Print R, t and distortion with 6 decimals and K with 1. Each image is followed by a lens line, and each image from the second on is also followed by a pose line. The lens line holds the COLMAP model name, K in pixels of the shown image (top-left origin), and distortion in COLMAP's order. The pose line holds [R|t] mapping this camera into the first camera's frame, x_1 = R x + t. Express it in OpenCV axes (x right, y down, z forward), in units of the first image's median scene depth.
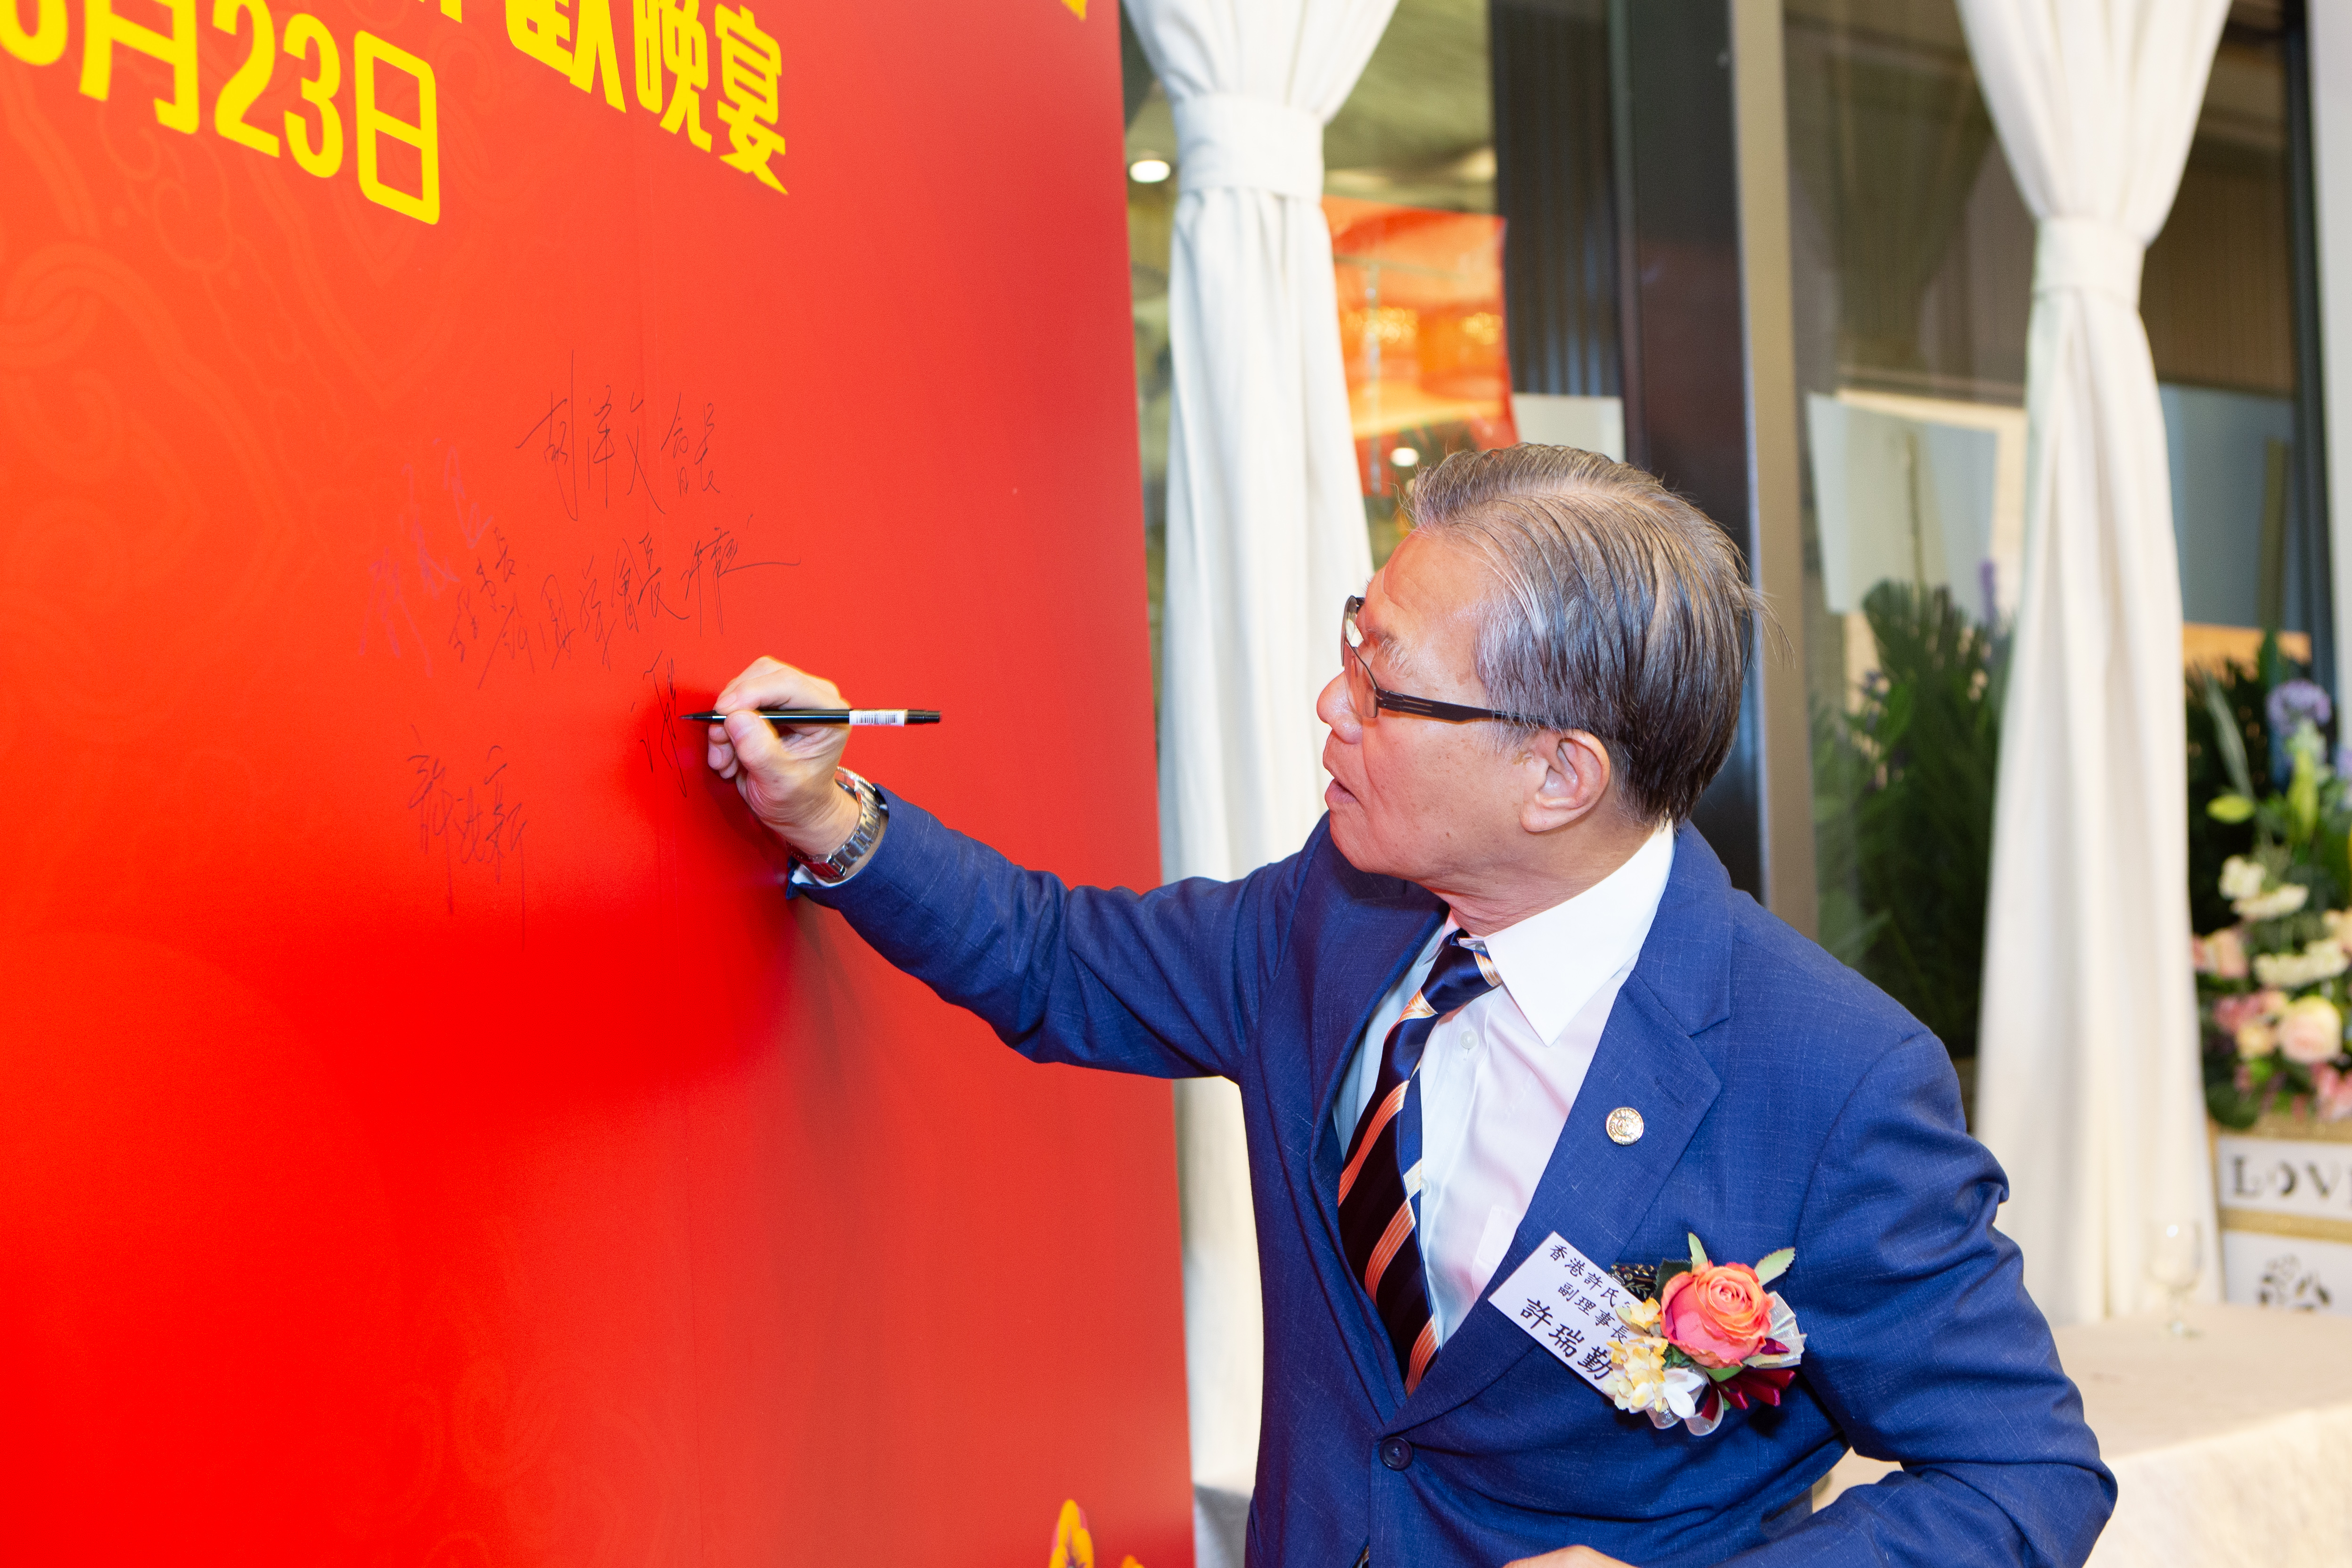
lens RADIAL K [[3008.7, 0, 1307.6], [0, 3008.7, 755.4], [0, 0, 1]] dist [-0.027977, 0.000000]
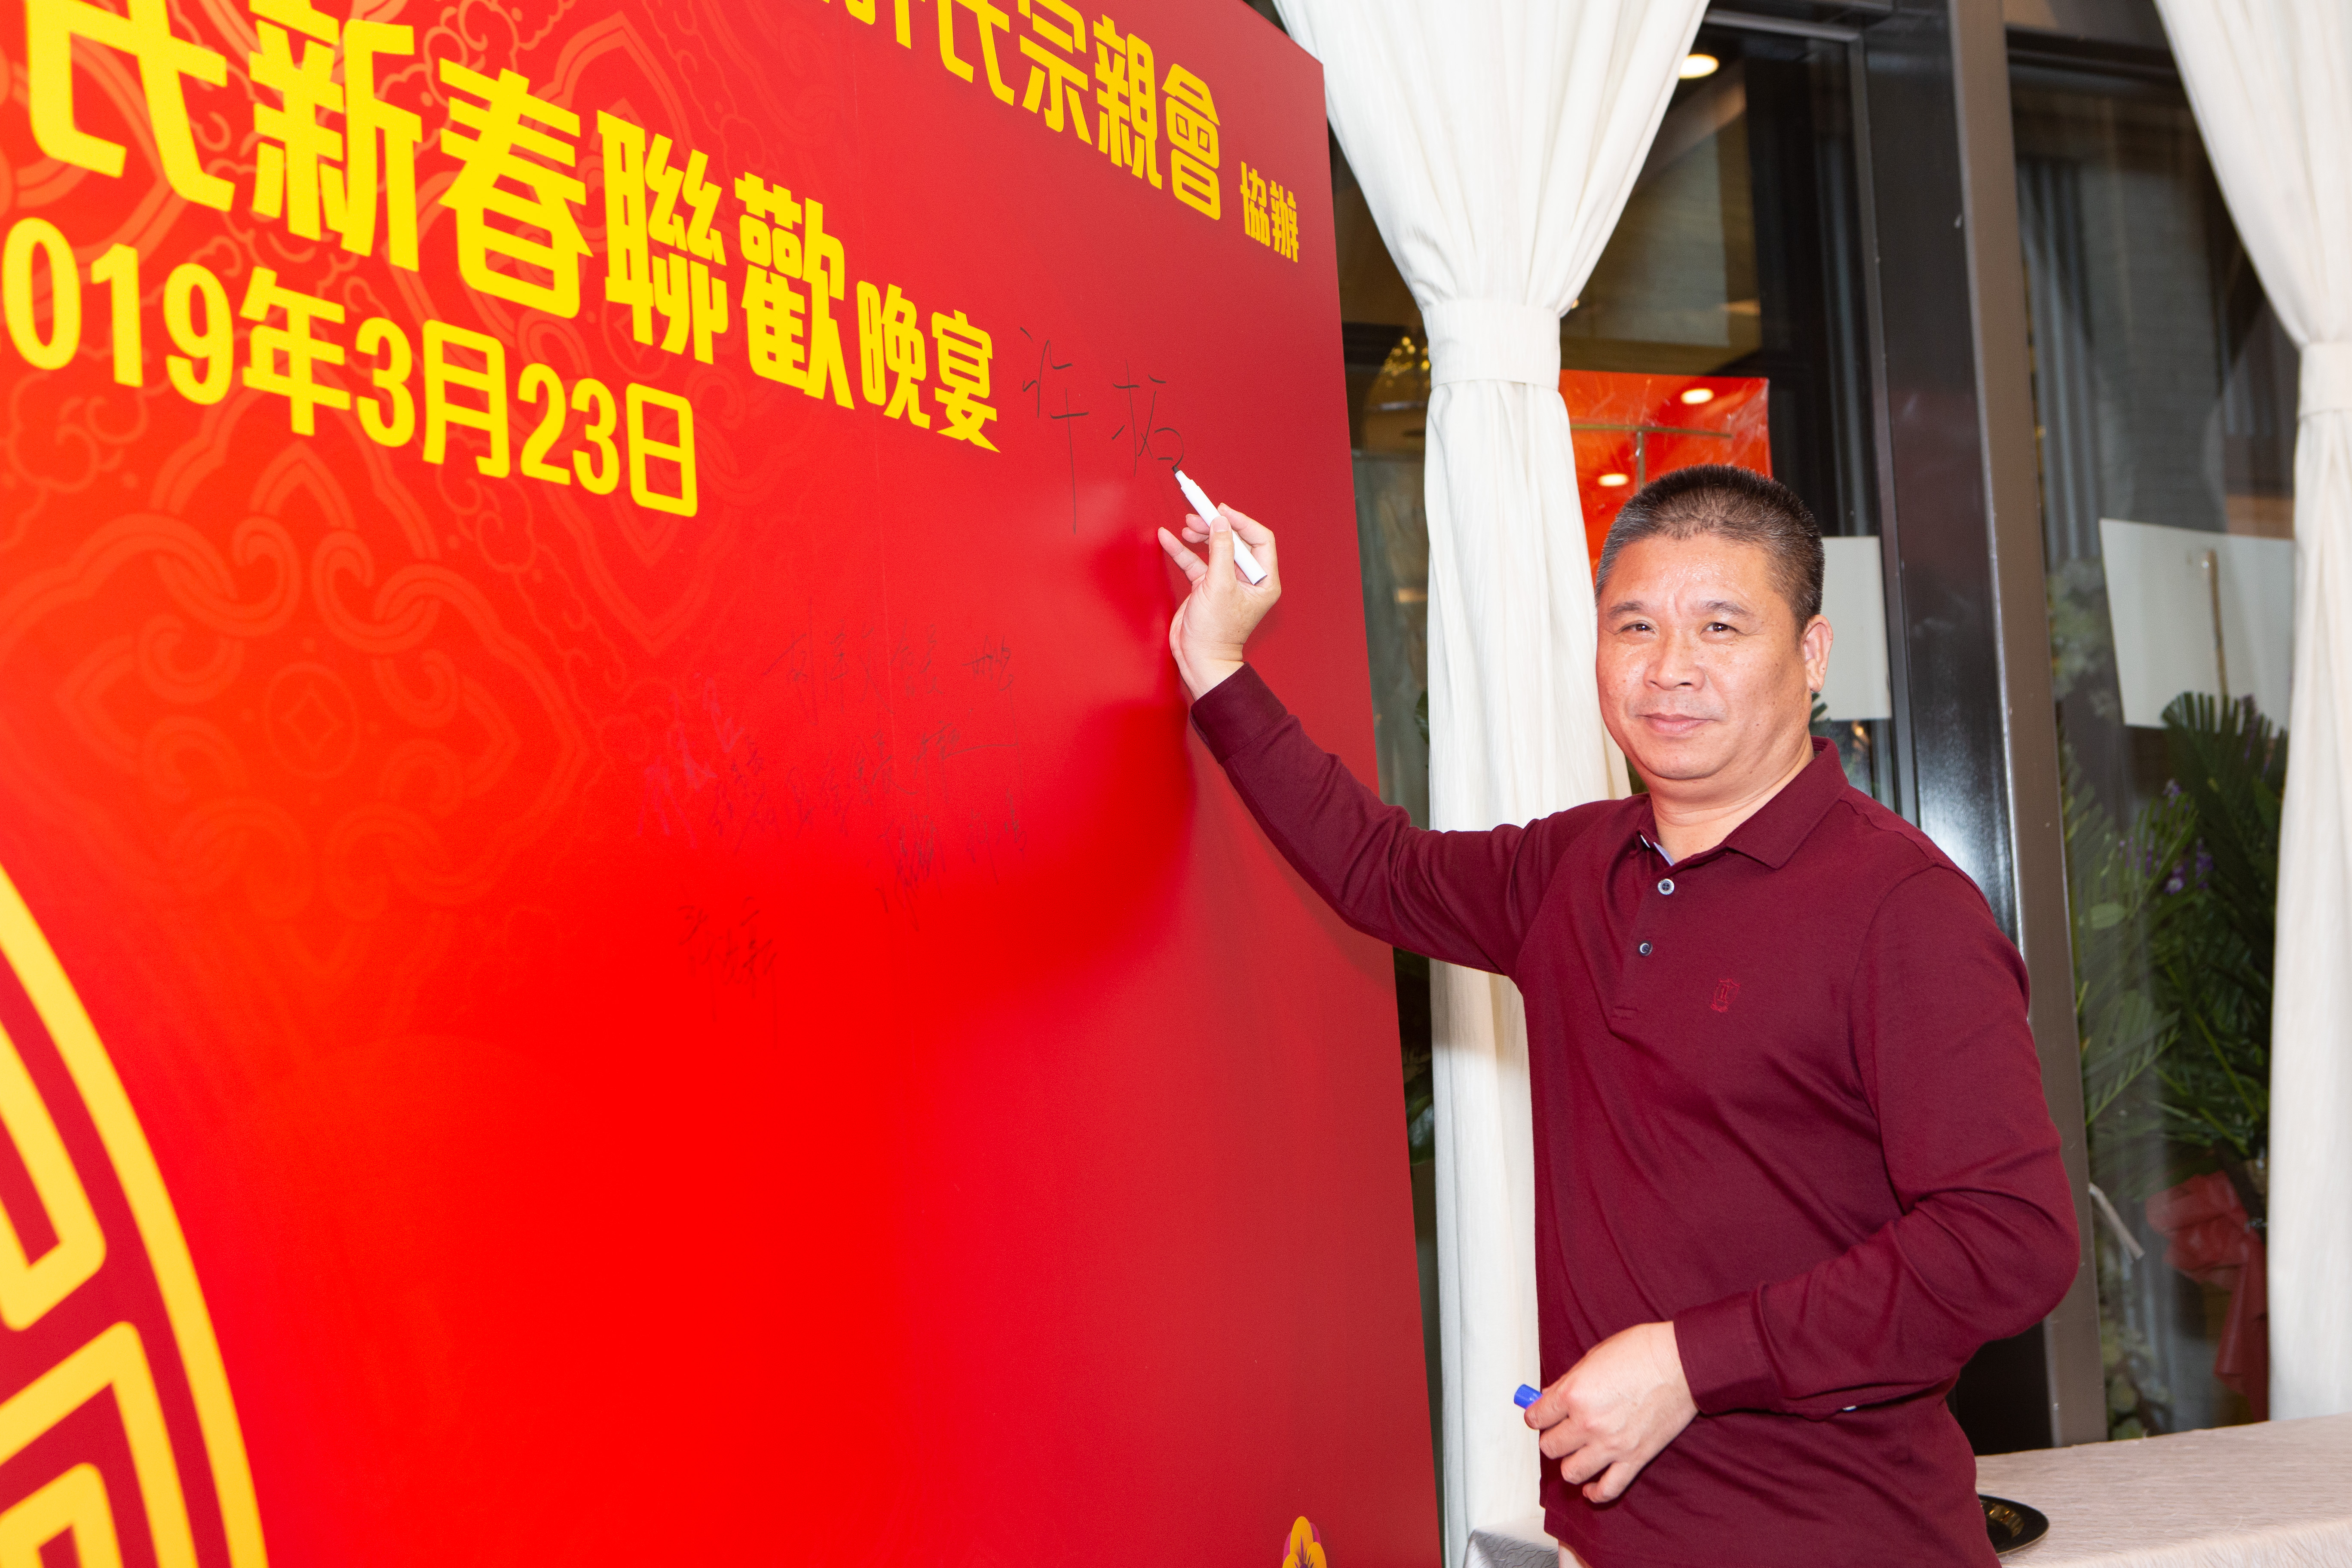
lens RADIAL K [[3041.1, 0, 1166.7], [0, 3041.1, 786.9], [0, 0, 1]] dist [-0.024009, 0.000000]
pose [[0.978040, -0.033560, -0.205700, 0.165895], [0.027452, 0.999096, -0.032472, -0.002887], [0.206604, 0.026112, 0.978076, -0.252046]]
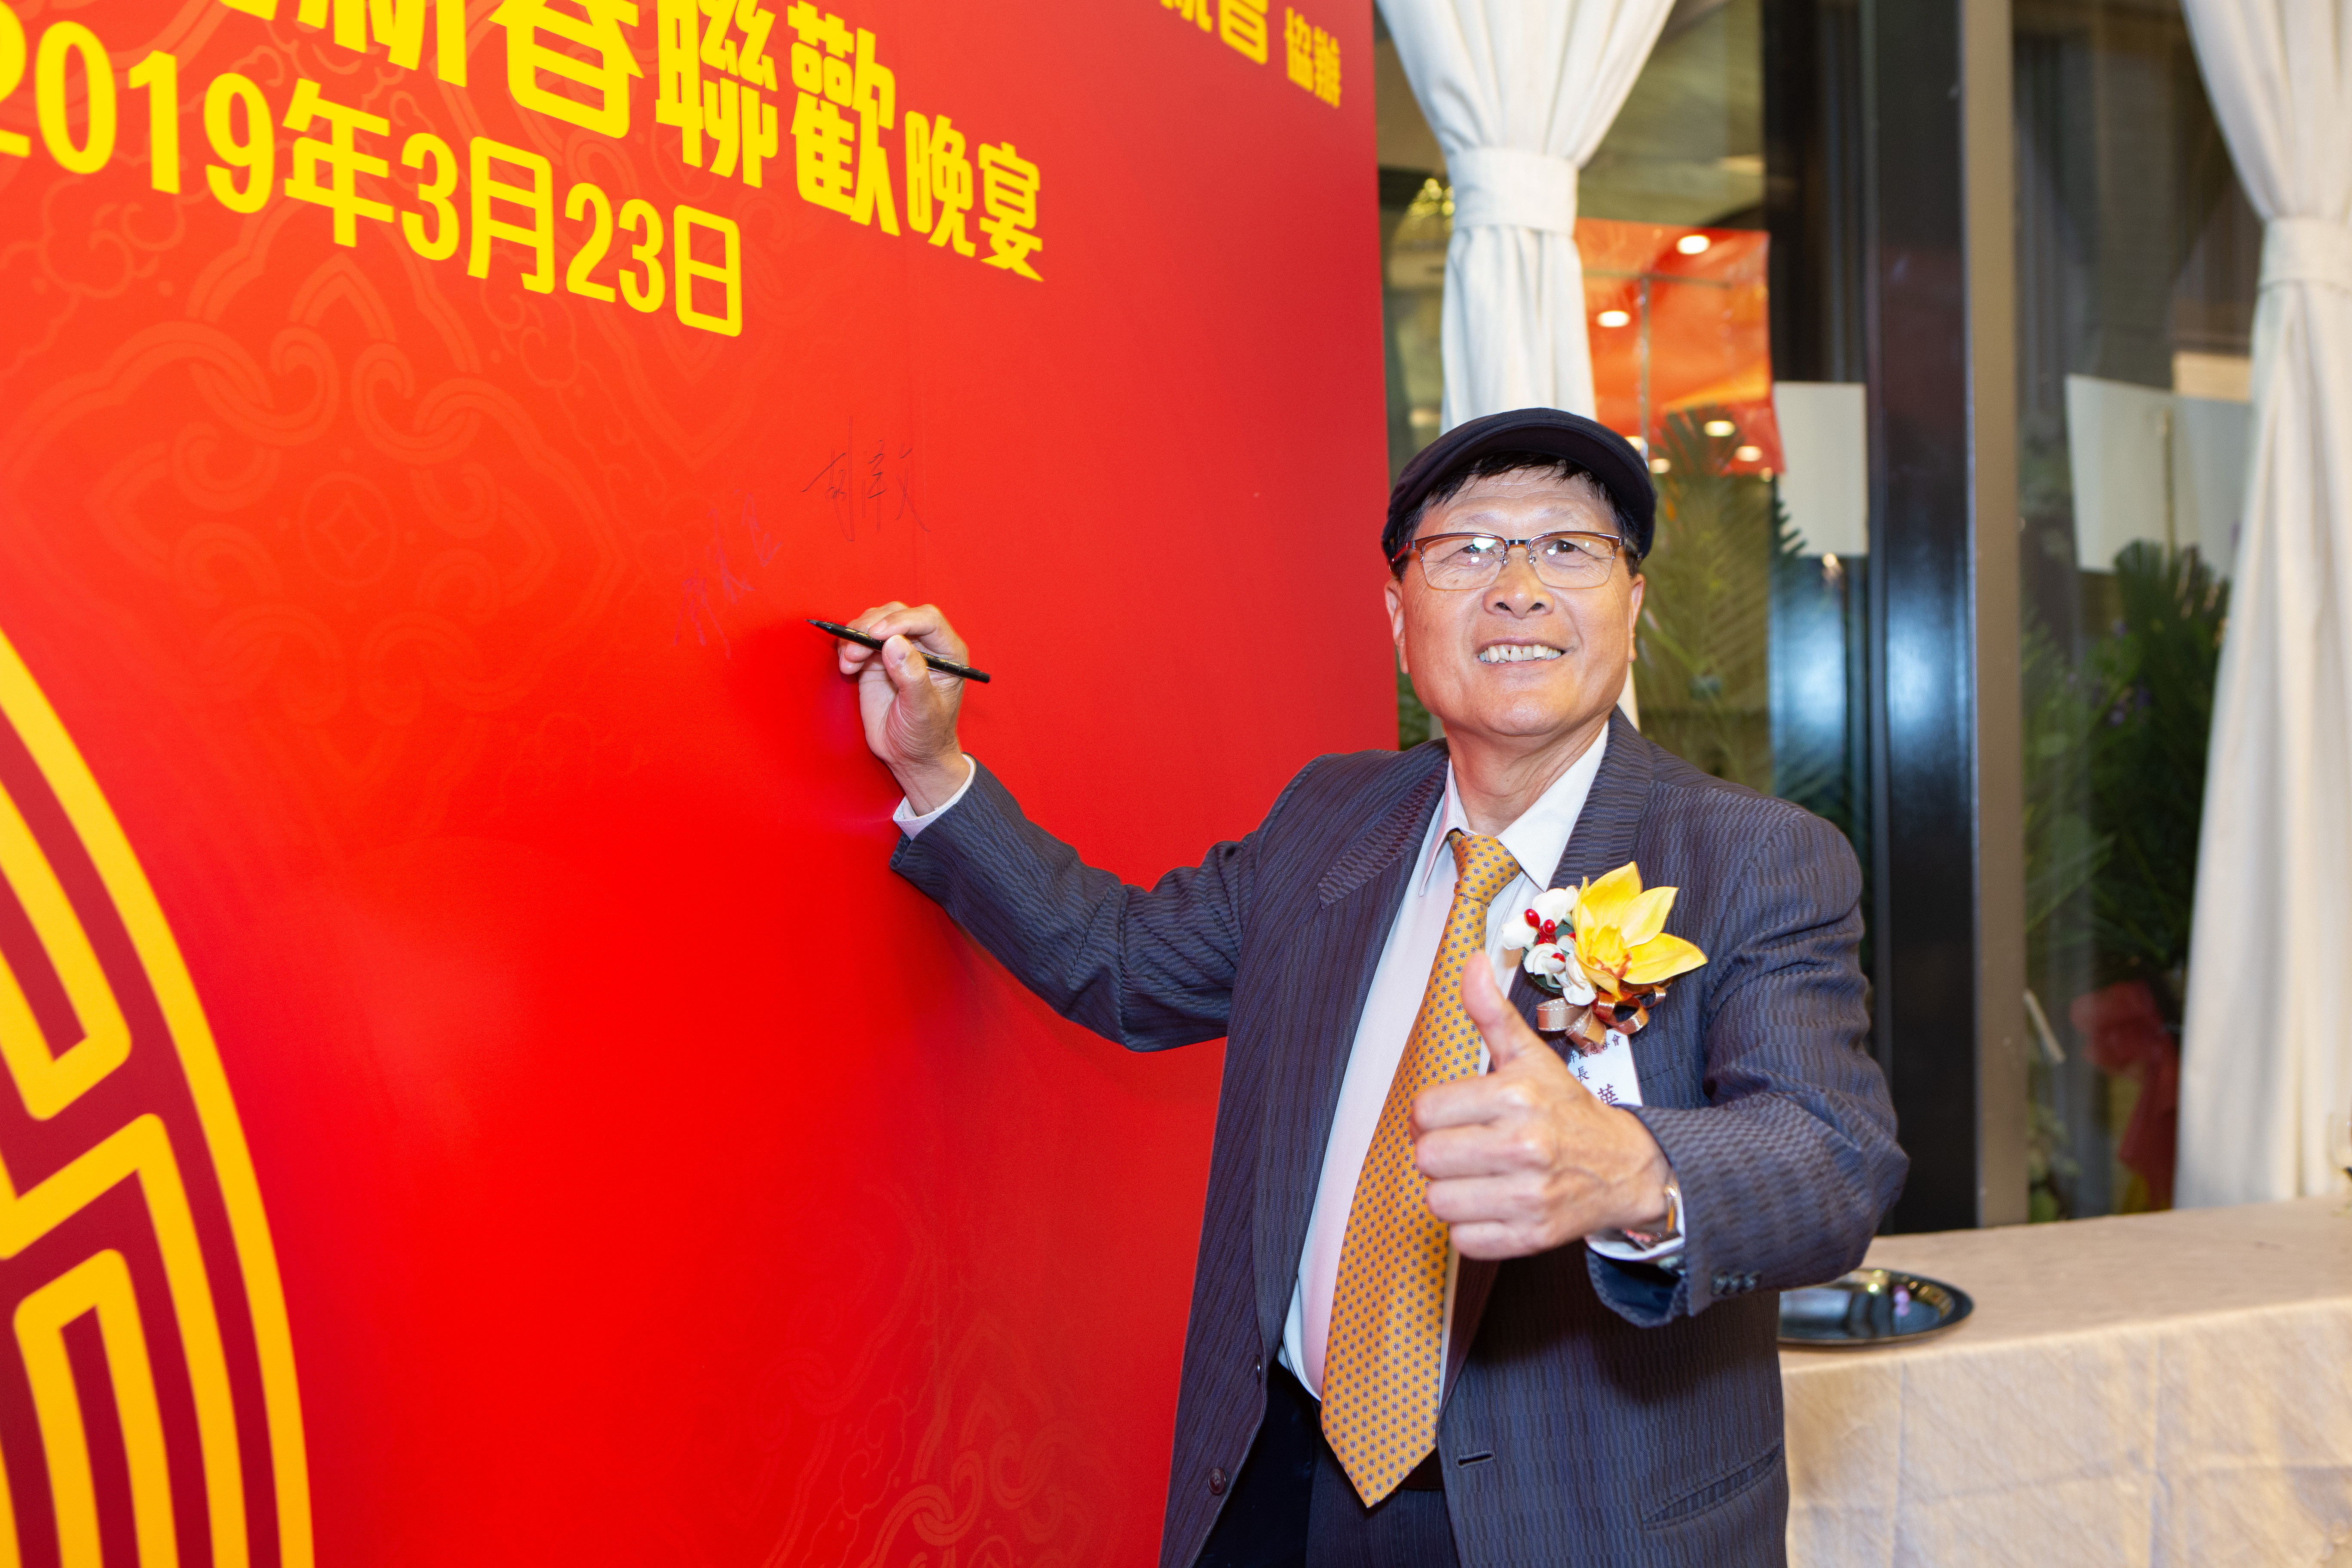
lens RADIAL K [[2701.1, 0, 1182.0], [0, 2701.1, 798.0], [0, 0, 1]] dist [-0.035487, 0.000000]
pose [[0.976964, 0.020560, -0.212413, 0.155175], [-0.010195, 0.998708, 0.049778, -0.021452], [0.213163, -0.046466, 0.975911, -0.167424]]
